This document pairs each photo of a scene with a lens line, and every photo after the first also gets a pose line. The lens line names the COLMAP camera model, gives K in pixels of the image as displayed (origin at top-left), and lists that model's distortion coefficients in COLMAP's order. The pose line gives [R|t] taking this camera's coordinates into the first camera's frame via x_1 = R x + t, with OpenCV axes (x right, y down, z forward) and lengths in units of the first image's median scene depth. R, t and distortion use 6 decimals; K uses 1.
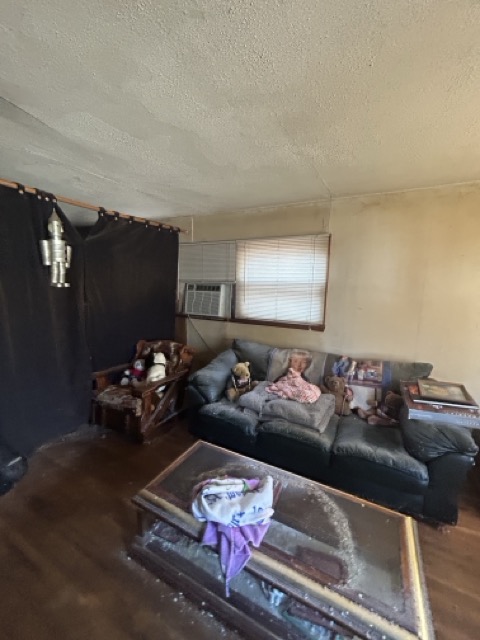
lens RADIAL K [[262.2, 0, 241.1], [0, 262.2, 319.0], [0, 0, 1]] dist [0.000051, 0.000084]
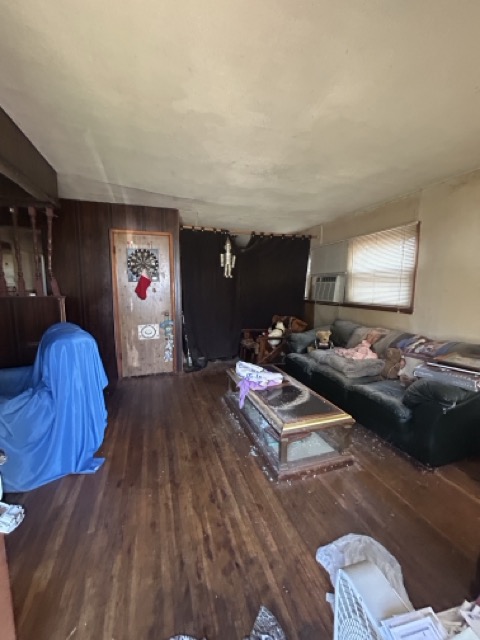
lens RADIAL K [[262.2, 0, 241.1], [0, 262.2, 319.0], [0, 0, 1]] dist [0.000051, 0.000084]
pose [[0.728021, 0.067688, -0.682205, 0.589472], [-0.084723, 0.996369, 0.008445, 0.128472], [0.680299, 0.051650, 0.731112, -0.262467]]
